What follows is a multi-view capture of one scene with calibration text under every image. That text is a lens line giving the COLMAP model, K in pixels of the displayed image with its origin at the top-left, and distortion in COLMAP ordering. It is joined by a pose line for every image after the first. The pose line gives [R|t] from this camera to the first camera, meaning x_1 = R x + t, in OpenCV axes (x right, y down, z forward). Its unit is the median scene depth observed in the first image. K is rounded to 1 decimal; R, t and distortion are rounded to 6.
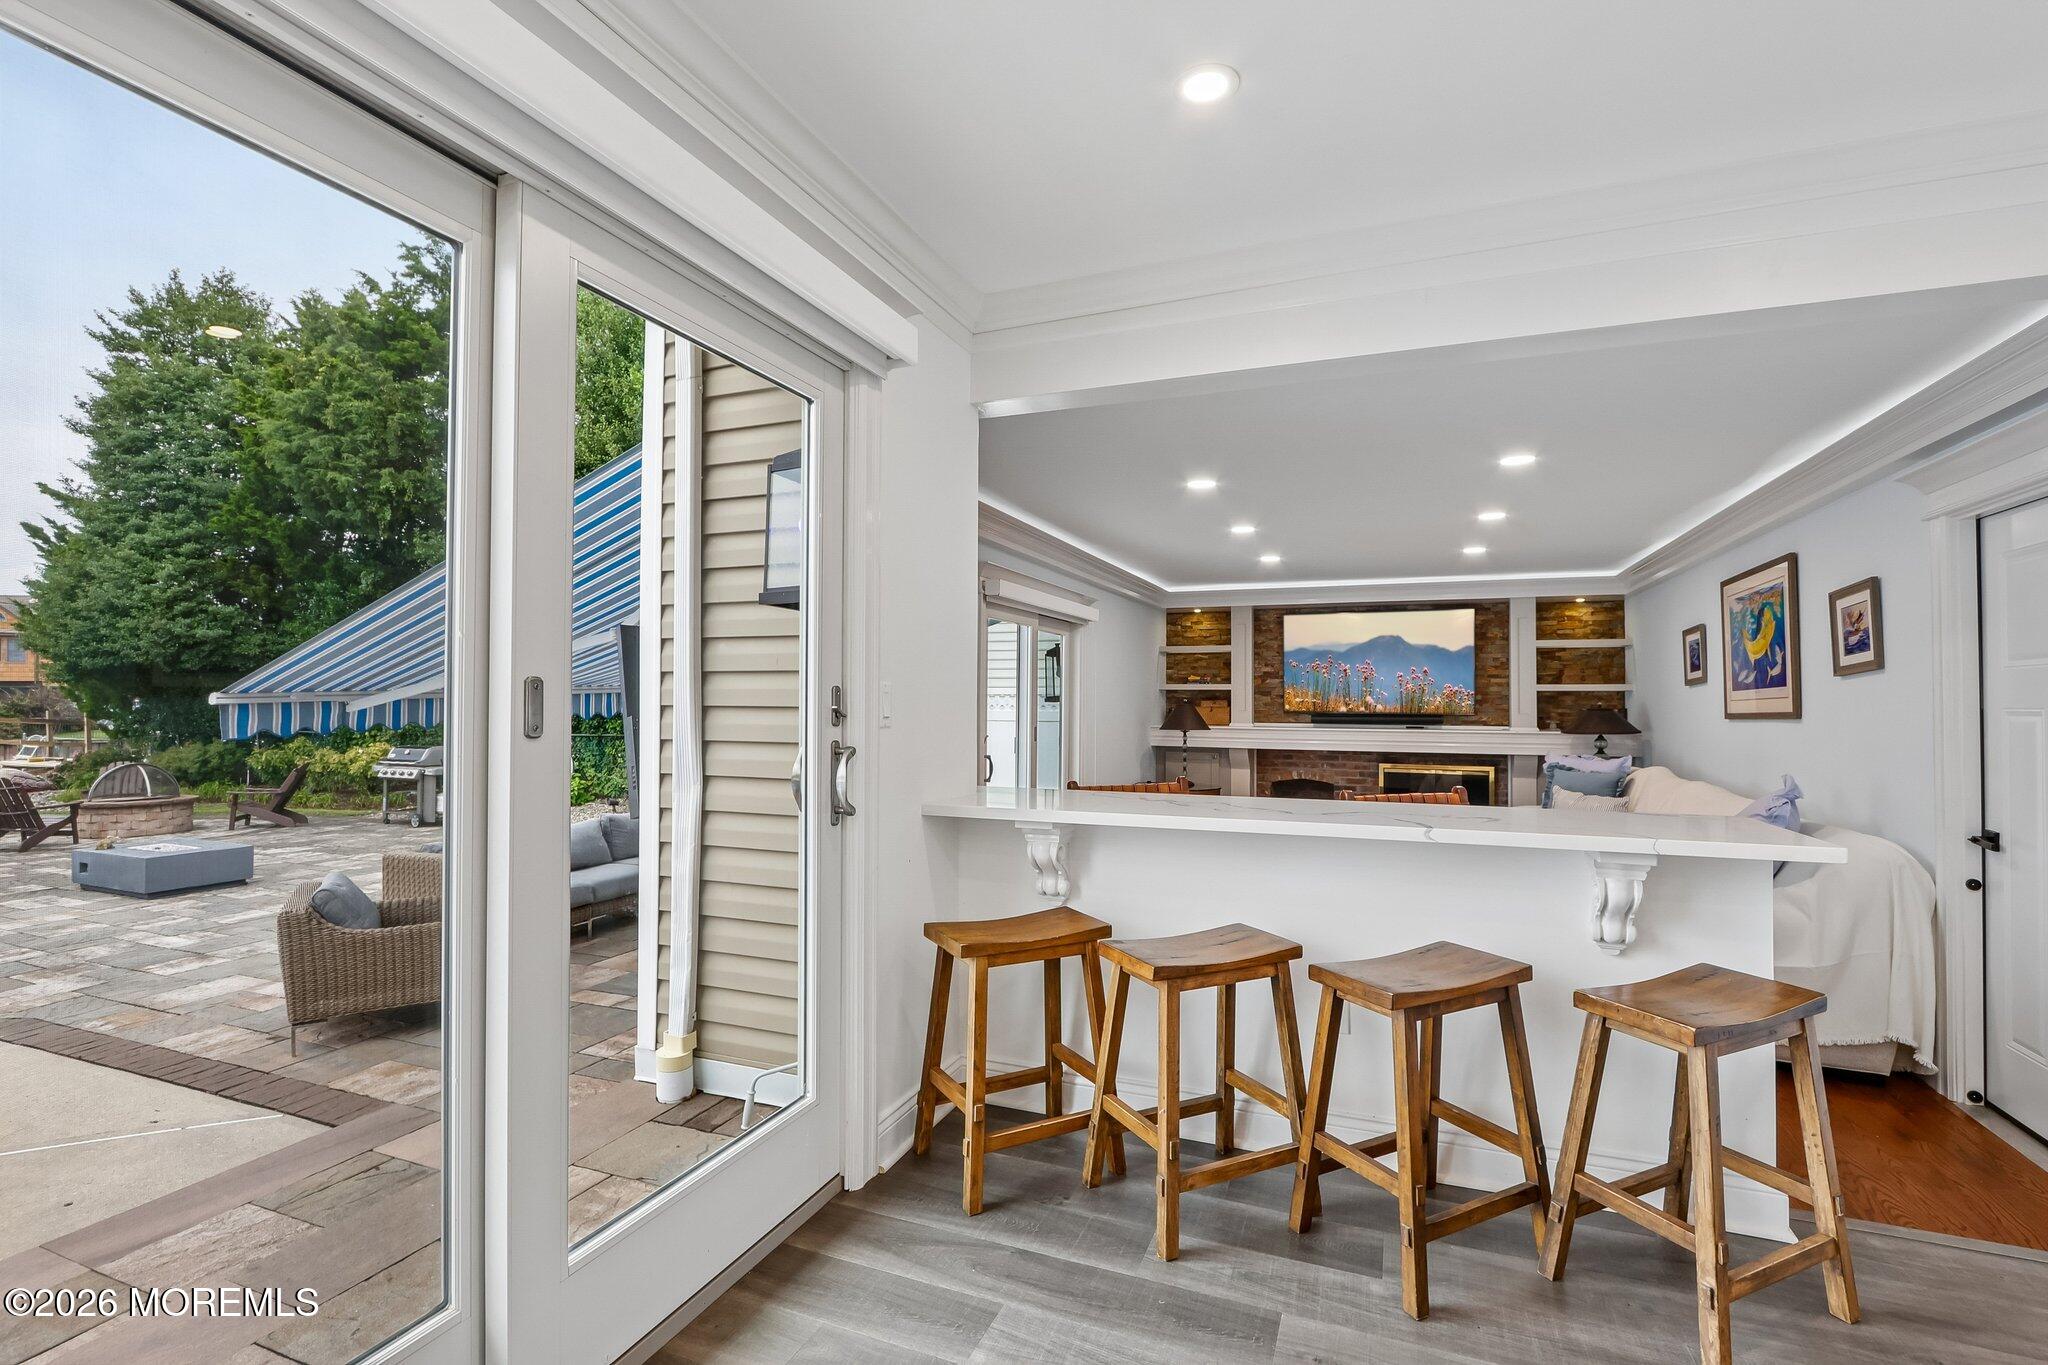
lens RADIAL K [[948.5, 0, 1009.8], [0, 948.5, 684.2], [0, 0, 1]] dist [-0.020484, 0.003287]
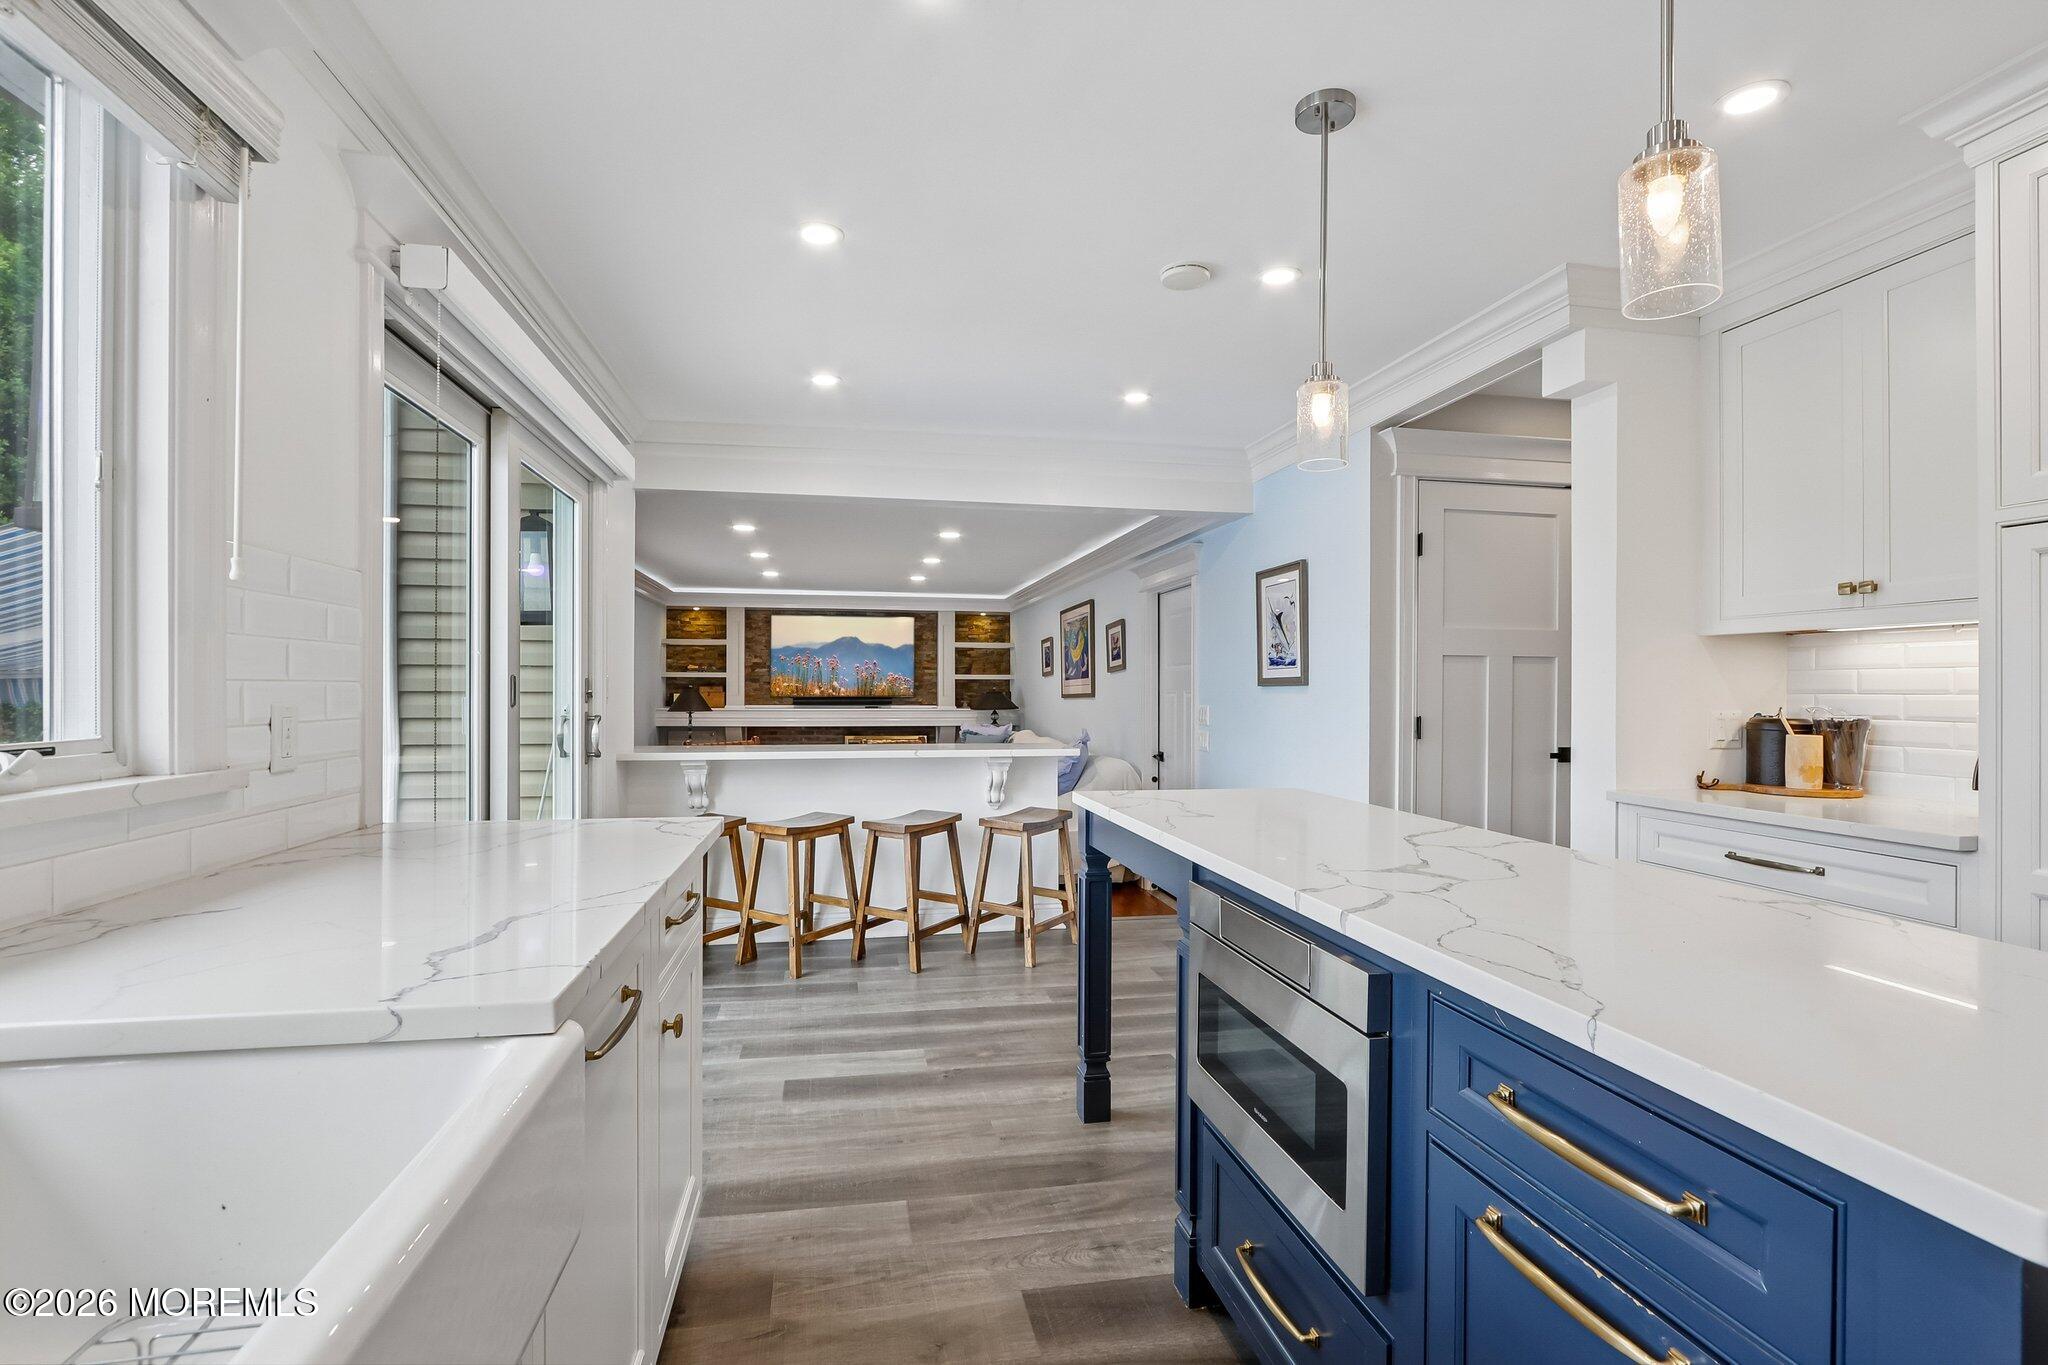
lens RADIAL K [[948.5, 0, 1018.3], [0, 948.5, 688.3], [0, 0, 1]] dist [-0.020484, 0.003287]
pose [[0.835241, -0.002009, 0.549880, -0.162572], [-0.008607, 0.999823, 0.016727, -0.004769], [-0.549817, -0.018704, 0.835076, -0.268596]]
